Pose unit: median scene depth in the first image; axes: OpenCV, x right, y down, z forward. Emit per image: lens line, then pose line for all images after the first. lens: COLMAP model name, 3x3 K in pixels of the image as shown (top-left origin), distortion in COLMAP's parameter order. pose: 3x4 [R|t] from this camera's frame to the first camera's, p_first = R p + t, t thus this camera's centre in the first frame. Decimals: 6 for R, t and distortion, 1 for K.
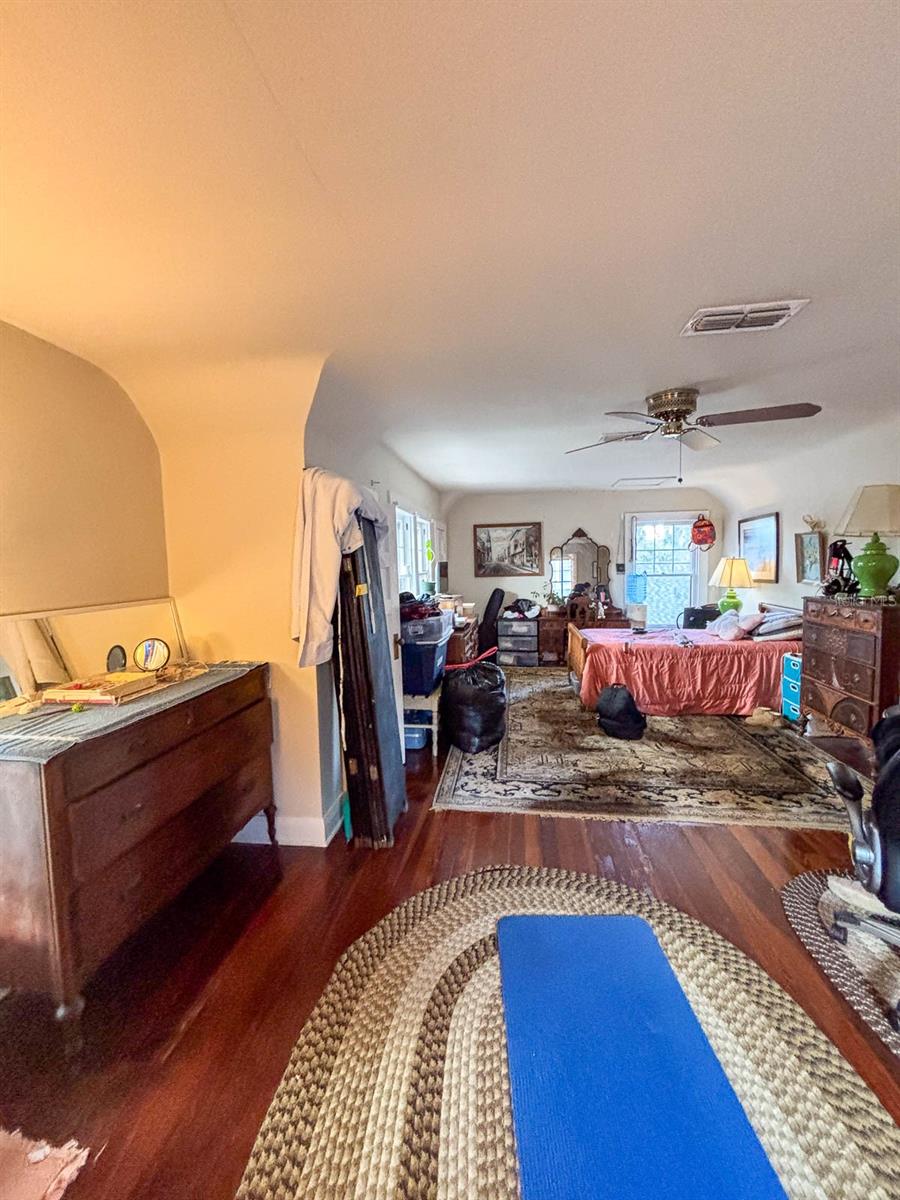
lens RADIAL K [[482.3, 0, 450.5], [0, 482.3, 596.7], [0, 0, 1]] dist [-0.001104, -0.000152]
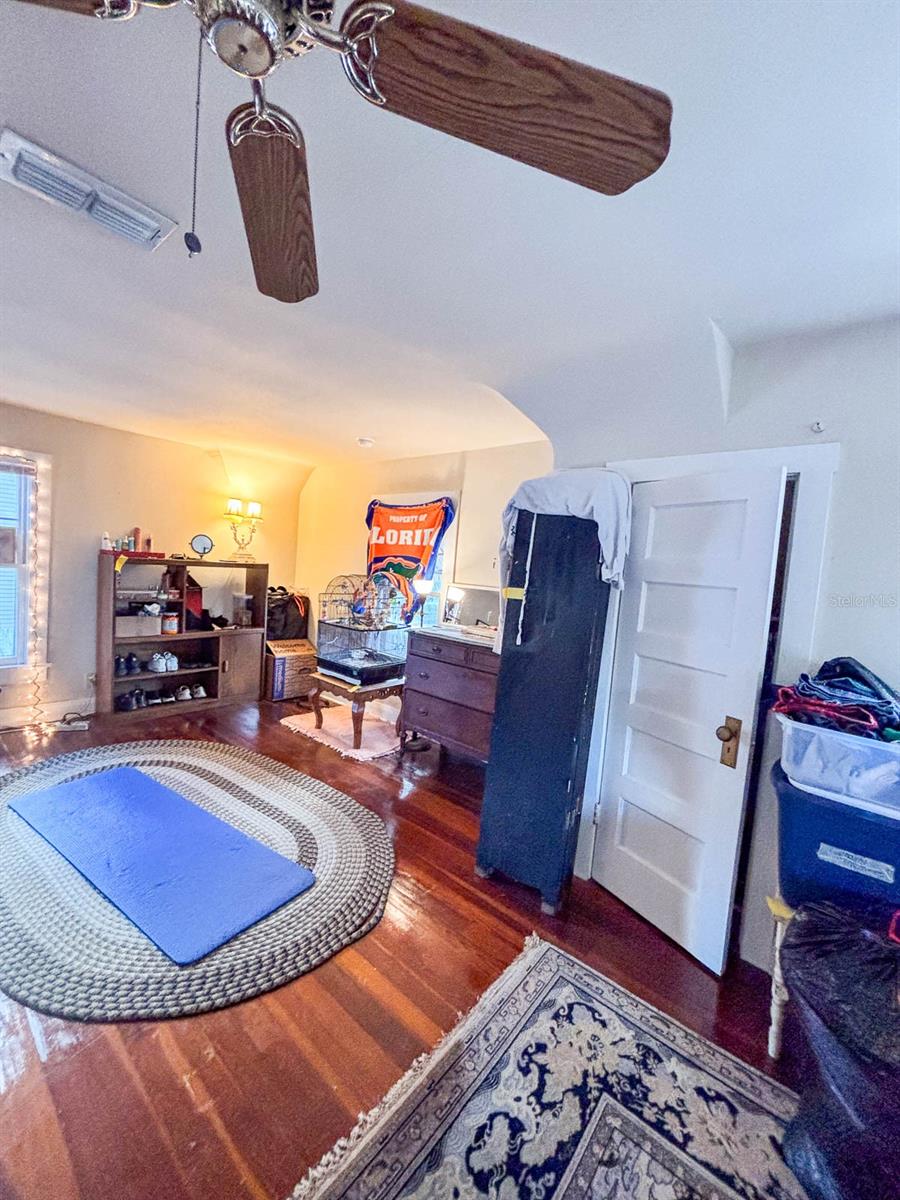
lens RADIAL K [[482.3, 0, 450.4], [0, 482.3, 599.2], [0, 0, 1]] dist [-0.001104, -0.000152]
pose [[-0.535964, 0.037796, -0.843394, 0.512871], [-0.129554, 0.983483, 0.126404, -0.077745], [0.834241, 0.177013, -0.522215, 1.053700]]
